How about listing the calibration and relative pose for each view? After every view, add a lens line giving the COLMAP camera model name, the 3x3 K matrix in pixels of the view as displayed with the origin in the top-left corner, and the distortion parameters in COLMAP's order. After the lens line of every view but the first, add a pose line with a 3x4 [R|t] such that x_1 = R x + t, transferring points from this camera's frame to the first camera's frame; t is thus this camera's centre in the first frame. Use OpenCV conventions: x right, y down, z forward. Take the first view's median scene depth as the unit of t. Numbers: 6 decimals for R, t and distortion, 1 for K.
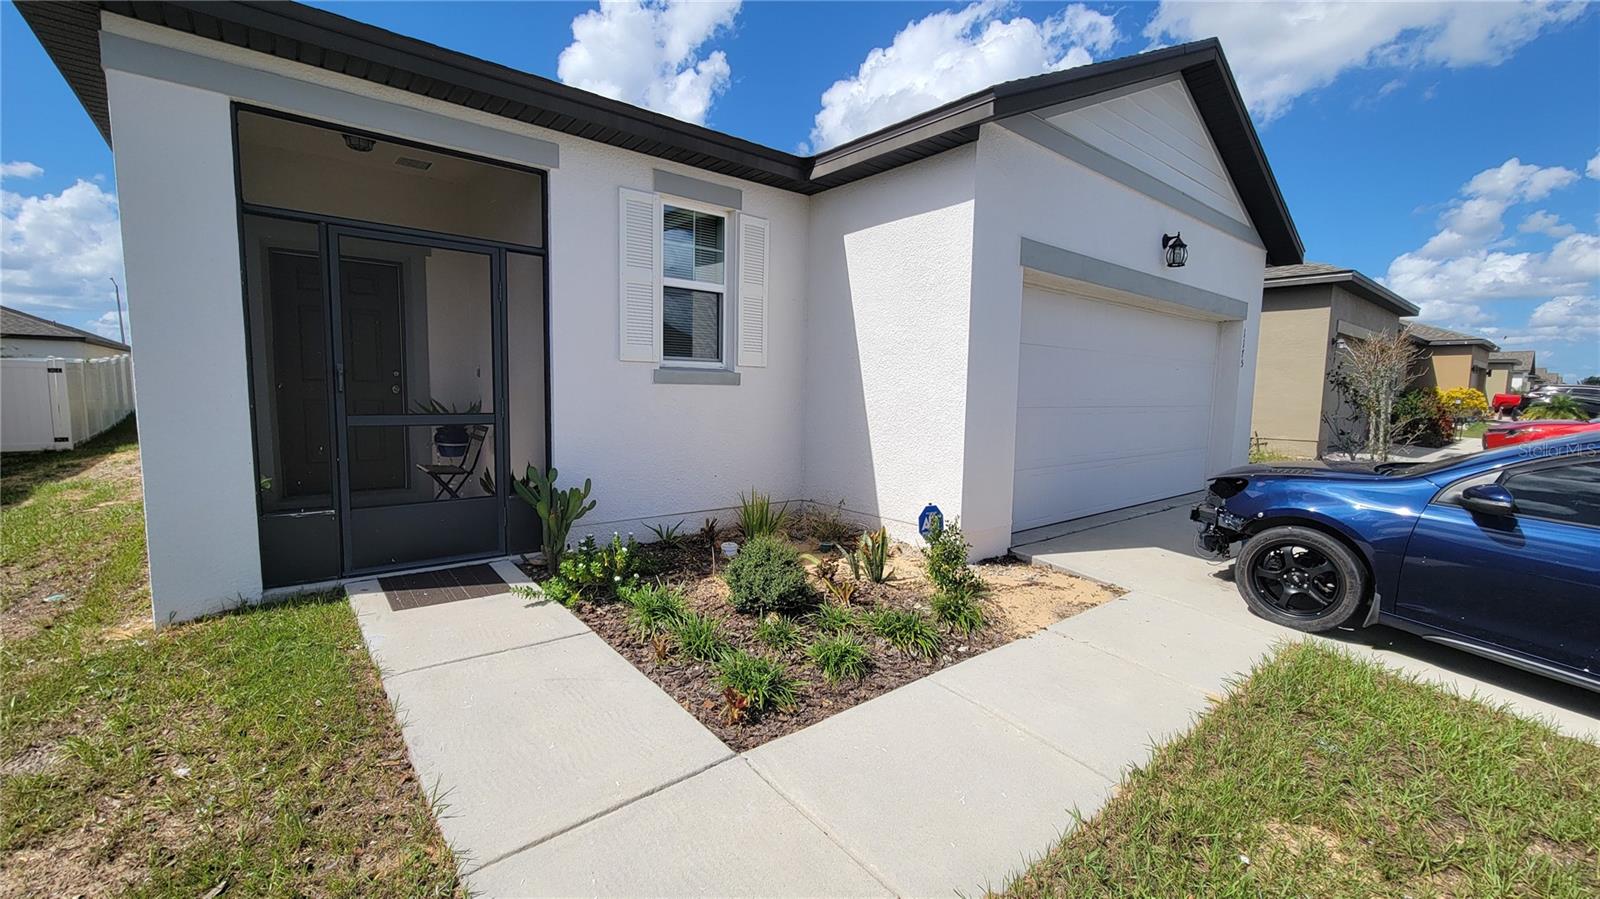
lens RADIAL K [[652.2, 0, 800.3], [0, 652.2, 450.4], [0, 0, 1]] dist [-0.003849, 0.000776]
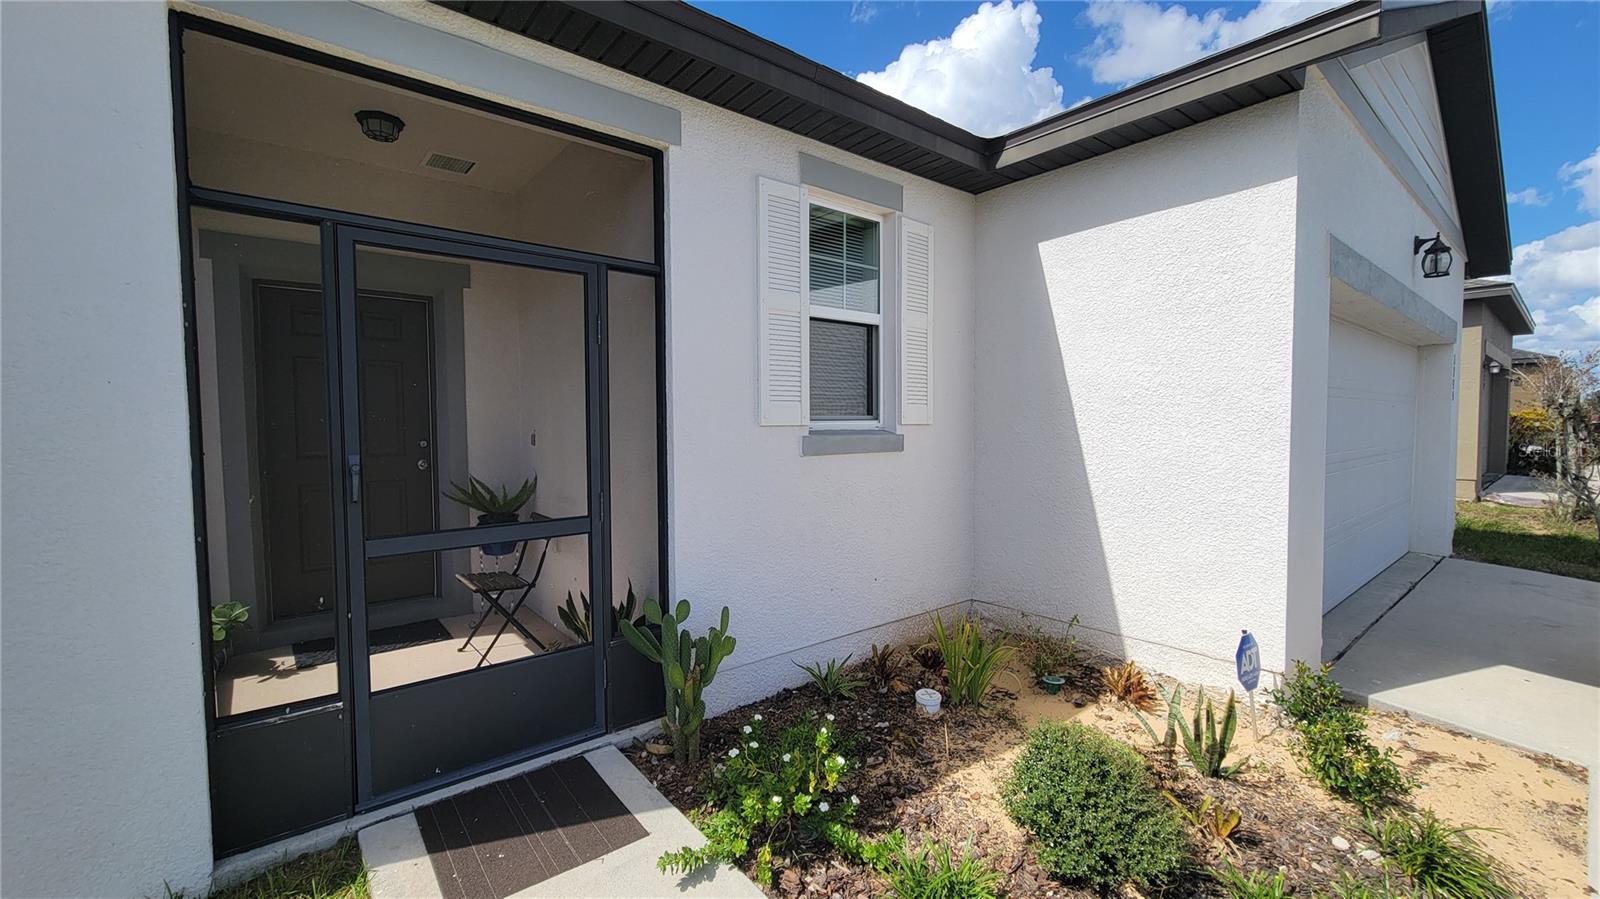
lens RADIAL K [[652.2, 0, 801.7], [0, 652.2, 449.6], [0, 0, 1]] dist [-0.003849, 0.000776]
pose [[0.999662, -0.025954, 0.001272, -0.235710], [0.025985, 0.998308, -0.052012, -0.076313], [0.000080, 0.052027, 0.998646, 0.319636]]
